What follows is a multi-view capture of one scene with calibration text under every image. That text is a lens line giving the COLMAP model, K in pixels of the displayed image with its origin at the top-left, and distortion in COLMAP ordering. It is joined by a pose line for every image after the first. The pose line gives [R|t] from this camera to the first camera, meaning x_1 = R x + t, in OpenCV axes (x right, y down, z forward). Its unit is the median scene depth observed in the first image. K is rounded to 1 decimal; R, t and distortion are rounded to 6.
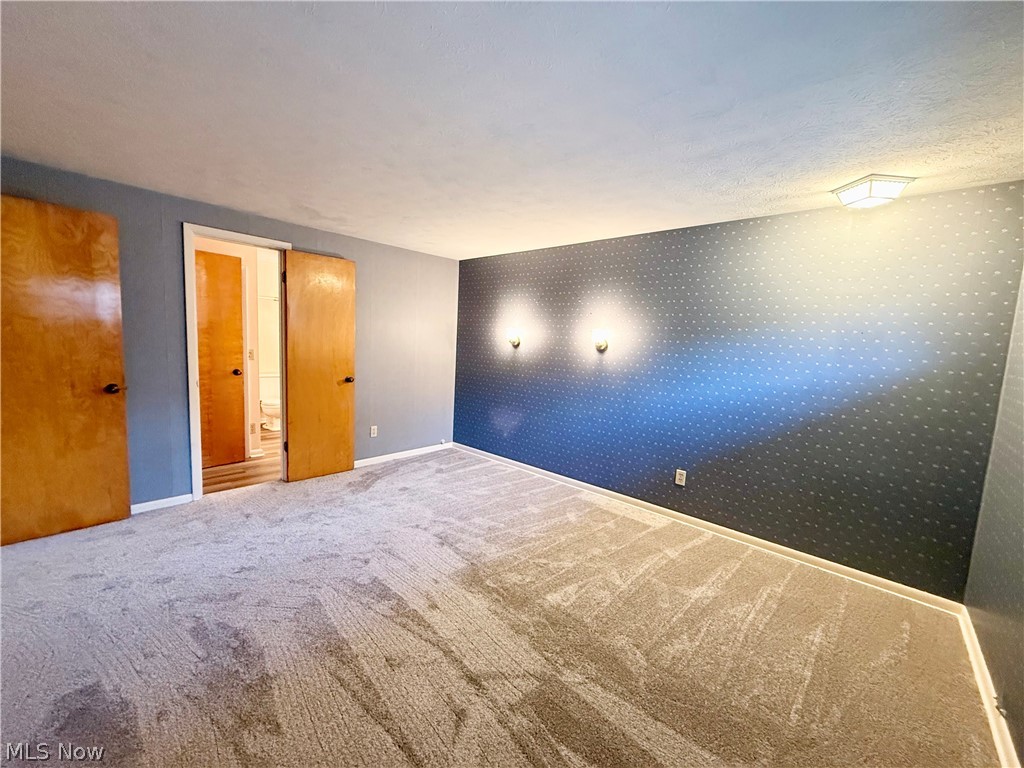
lens RADIAL K [[408.3, 0, 509.4], [0, 408.3, 383.0], [0, 0, 1]] dist [0.000106, -0.000319]
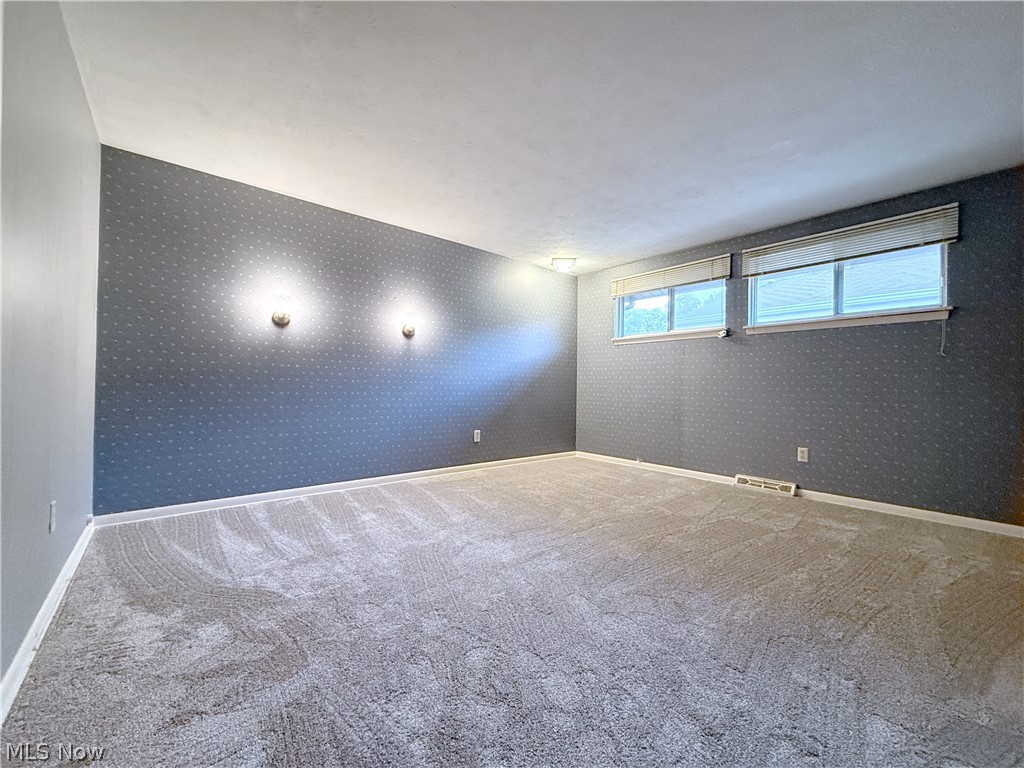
lens RADIAL K [[408.3, 0, 509.4], [0, 408.3, 383.0], [0, 0, 1]] dist [0.000106, -0.000319]
pose [[0.135260, -0.037381, 0.990105, -0.739841], [0.101701, 0.994534, 0.023655, 0.037827], [-0.985577, 0.097495, 0.138322, 0.613957]]
